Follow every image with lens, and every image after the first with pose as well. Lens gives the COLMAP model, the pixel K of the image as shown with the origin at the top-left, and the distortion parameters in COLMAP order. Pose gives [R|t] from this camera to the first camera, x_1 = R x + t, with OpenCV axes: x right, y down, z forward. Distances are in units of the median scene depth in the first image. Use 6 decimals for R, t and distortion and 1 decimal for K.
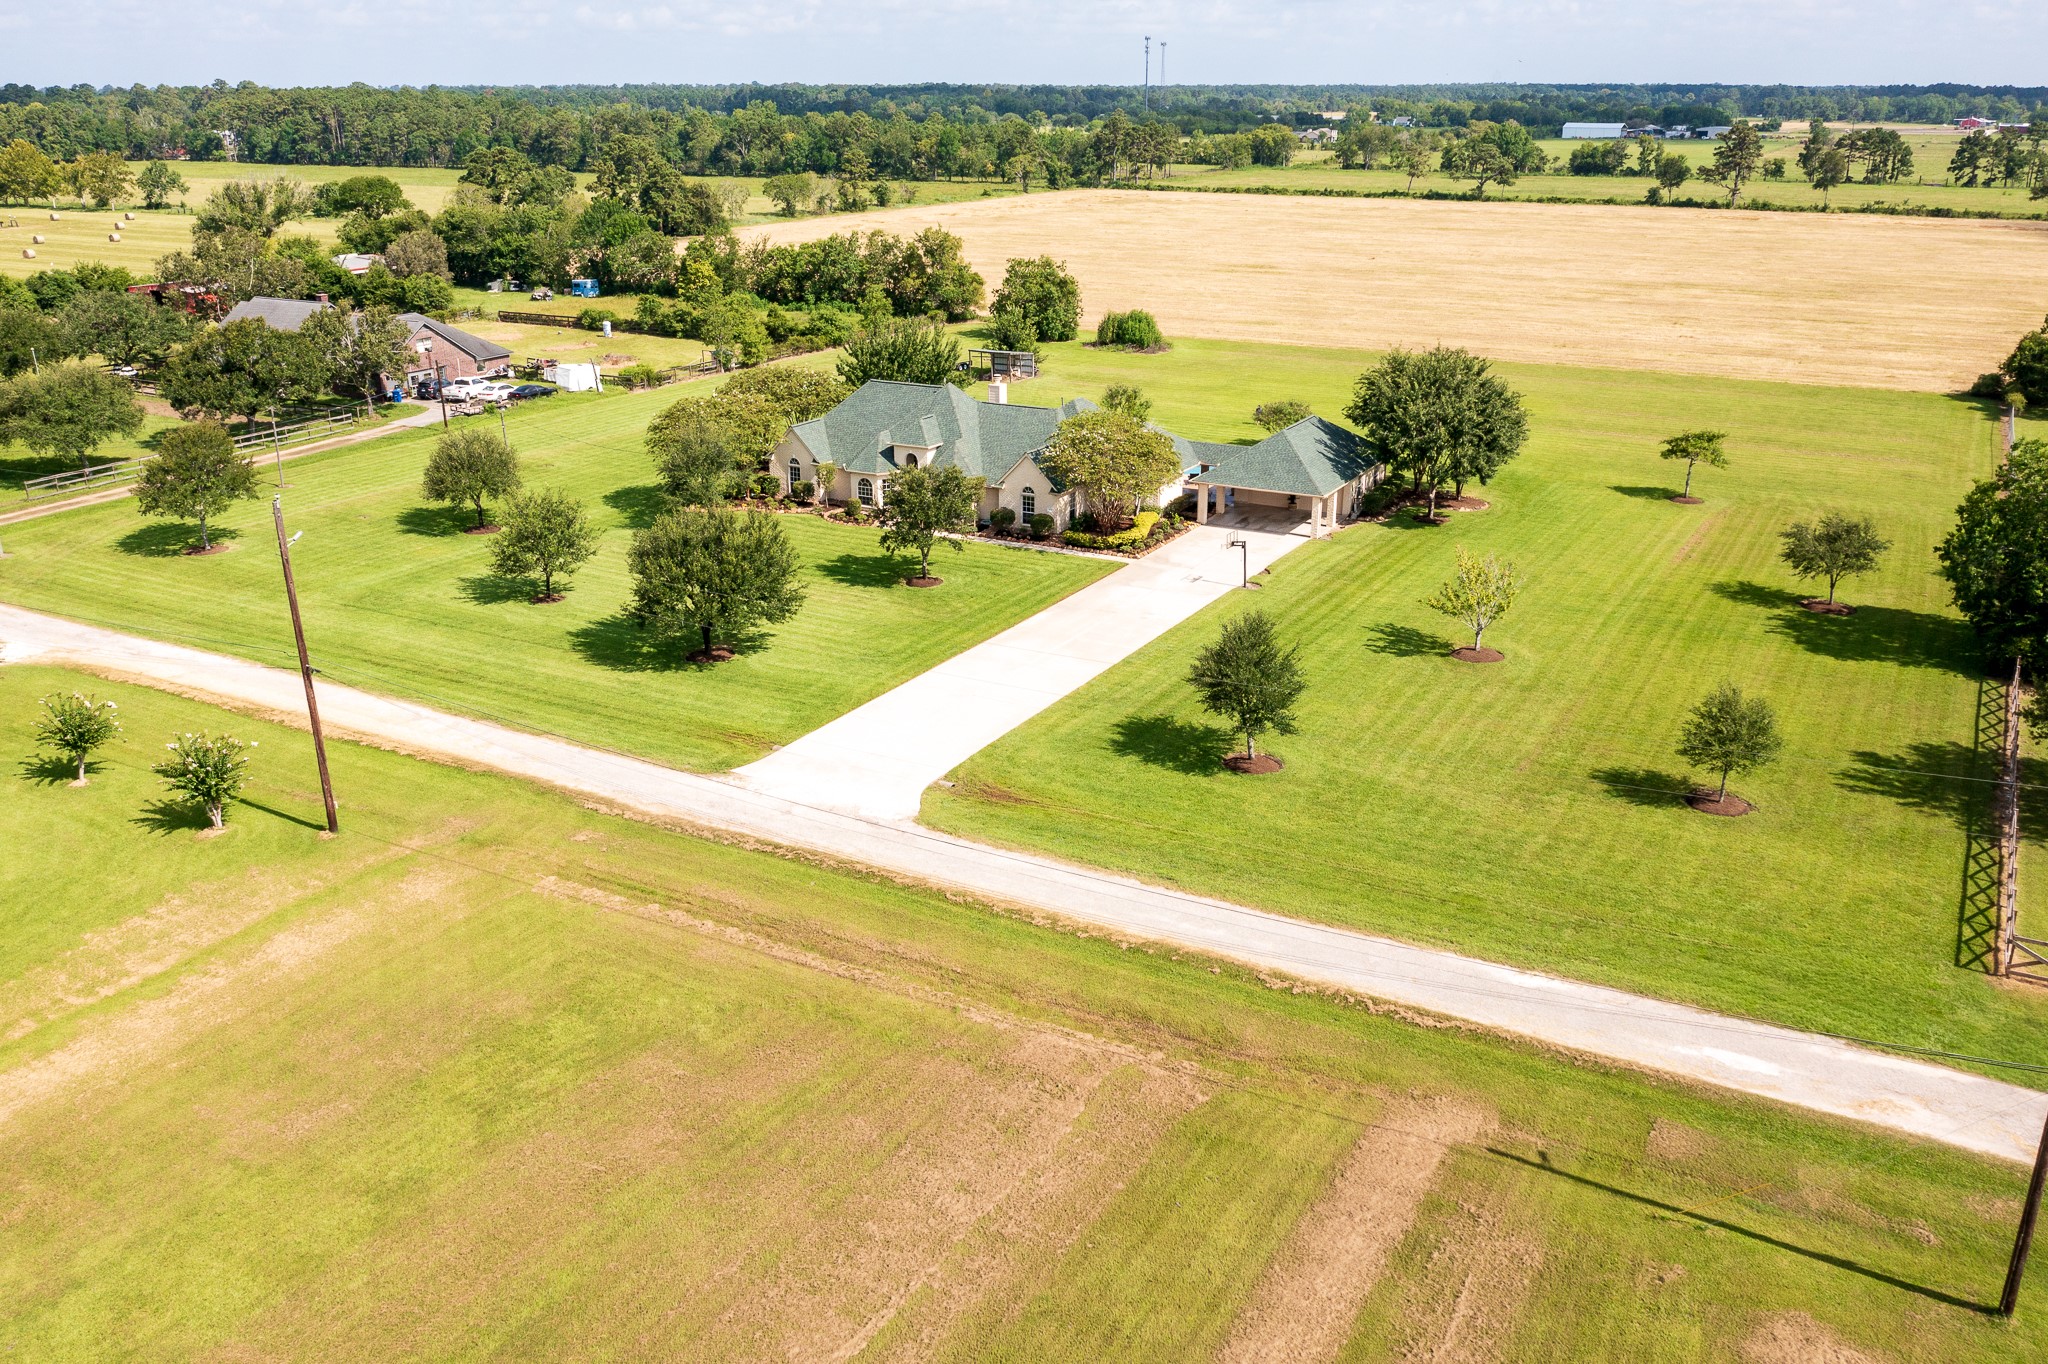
lens RADIAL K [[1696.0, 0, 1020.5], [0, 1696.0, 638.4], [0, 0, 1]] dist [-0.020418, 0.004834]
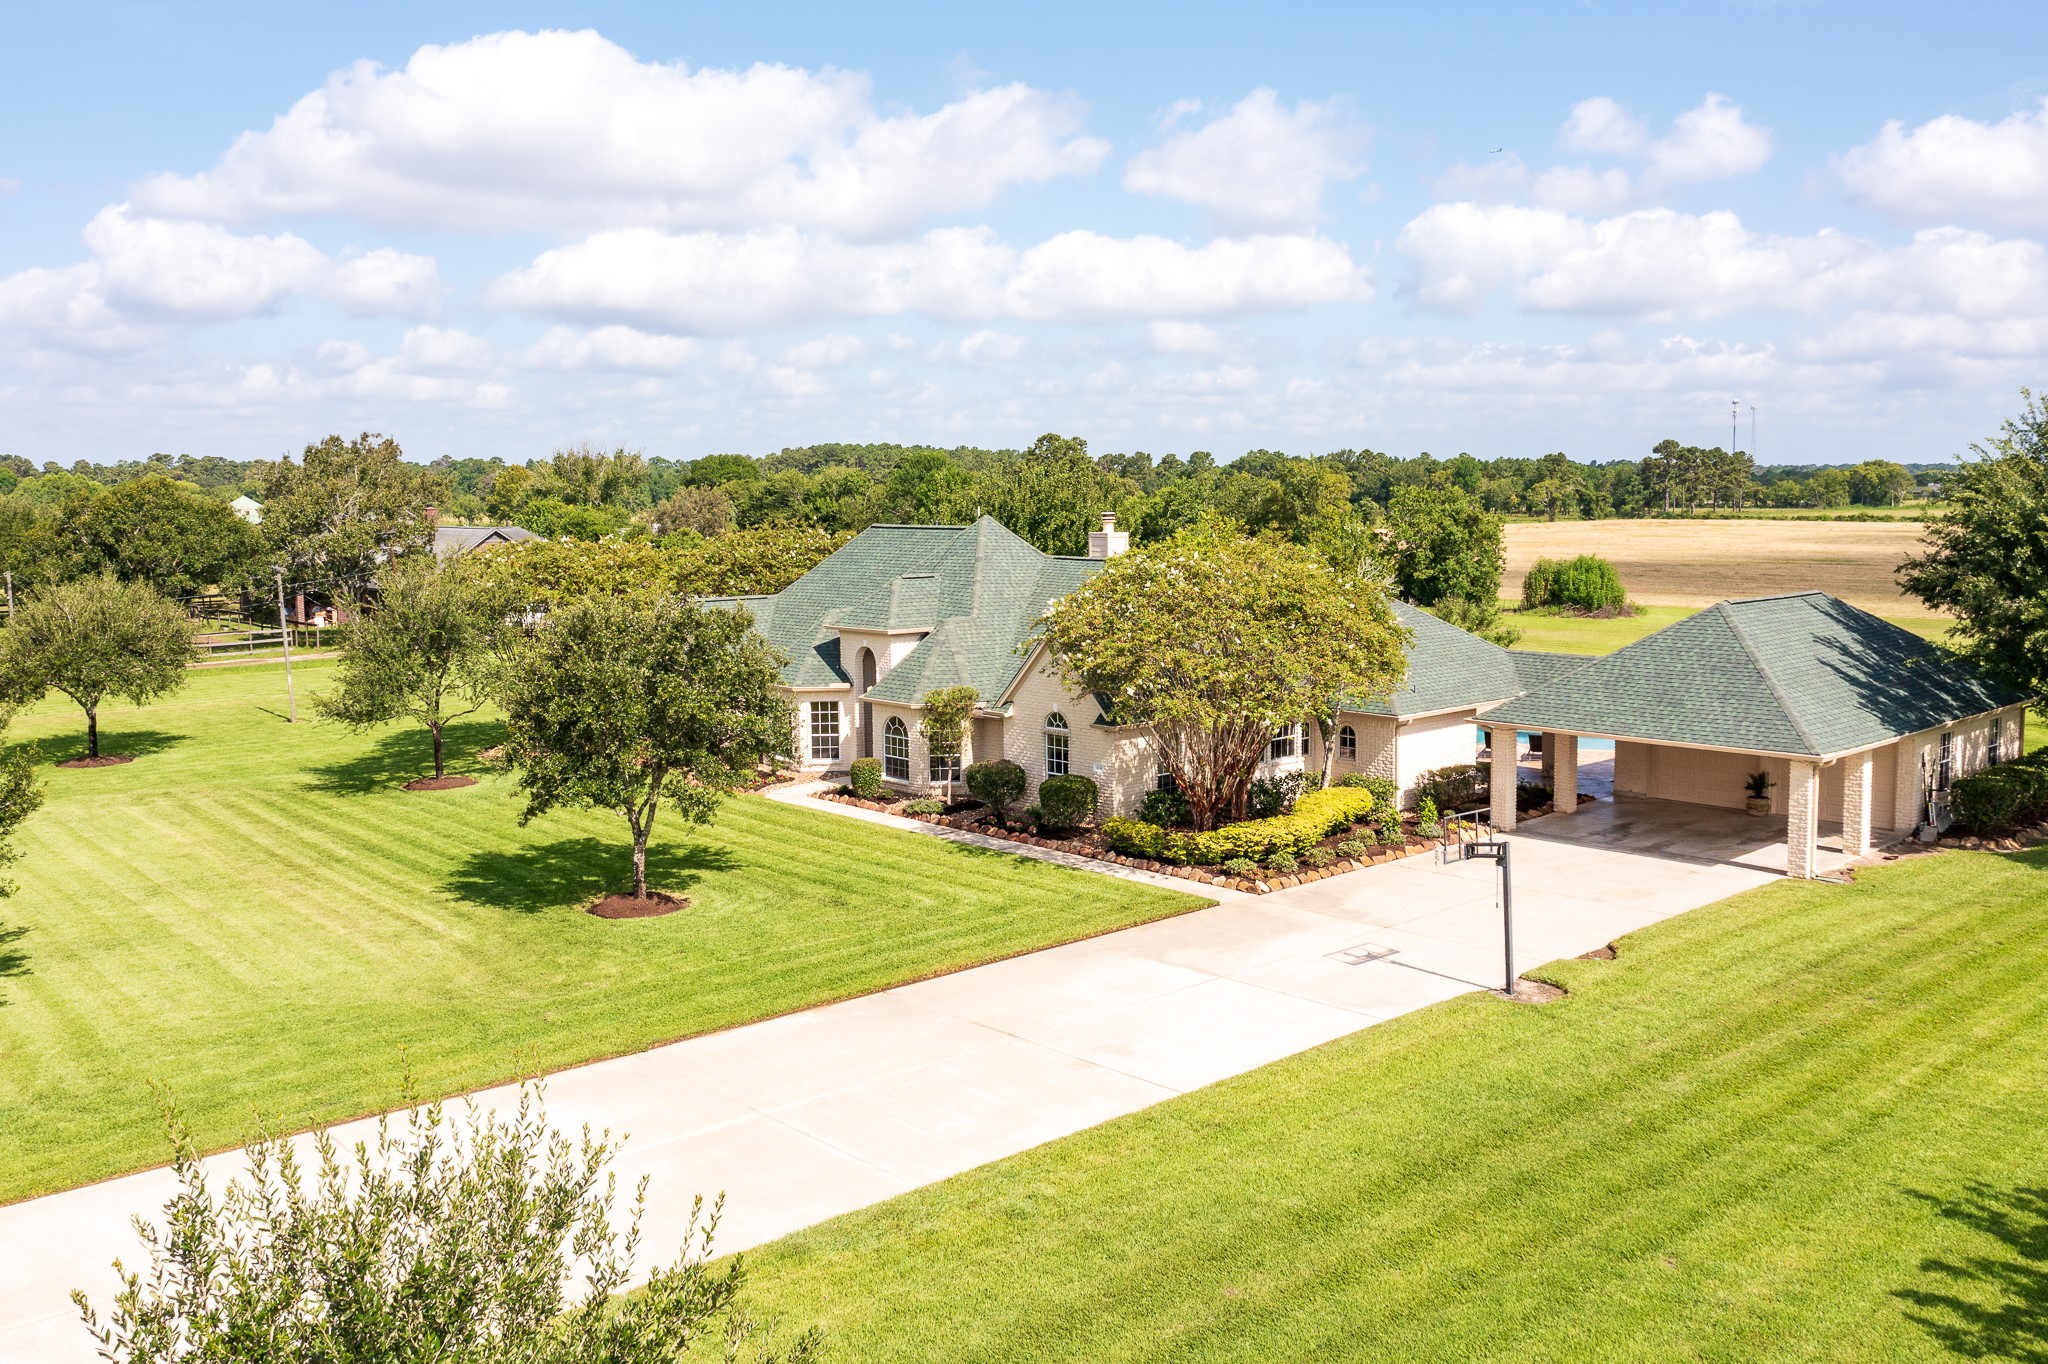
lens RADIAL K [[1700.6, 0, 1029.1], [0, 1700.6, 618.9], [0, 0, 1]] dist [-0.018551, 0.004053]
pose [[0.945407, 0.015141, -0.325539, 0.085737], [-0.091697, 0.970921, -0.221143, -0.011445], [0.312725, 0.238921, 0.919304, 0.384383]]
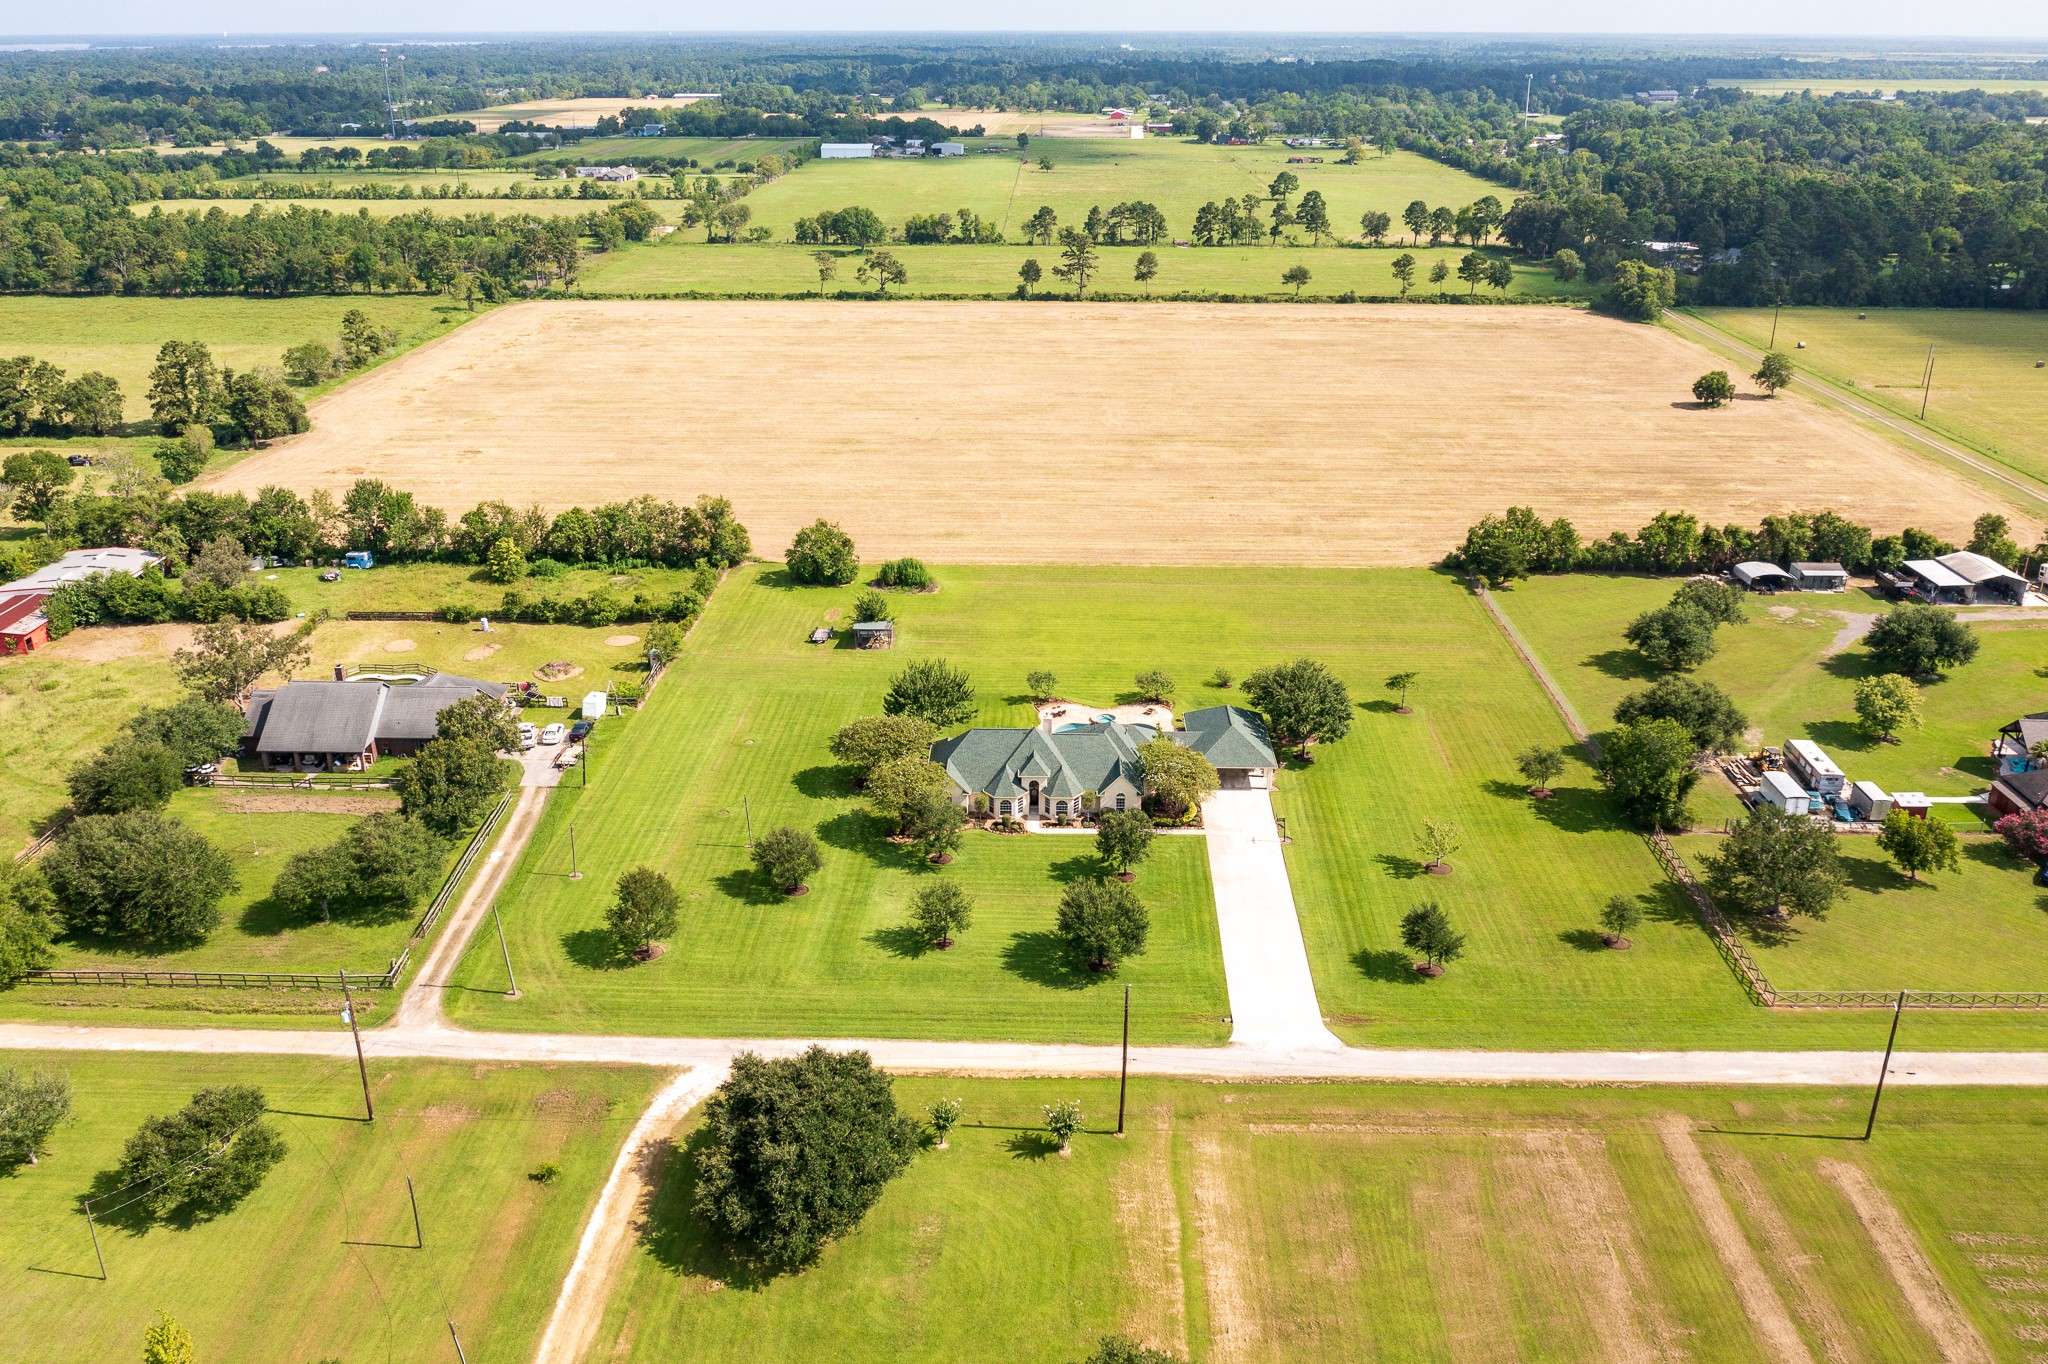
lens RADIAL K [[1700.6, 0, 1029.1], [0, 1700.6, 618.9], [0, 0, 1]] dist [-0.018551, 0.004053]
pose [[0.882783, -0.151896, 0.444546, -0.495329], [0.138856, 0.988372, 0.061974, -0.235079], [-0.448790, 0.007018, 0.893610, -0.273964]]
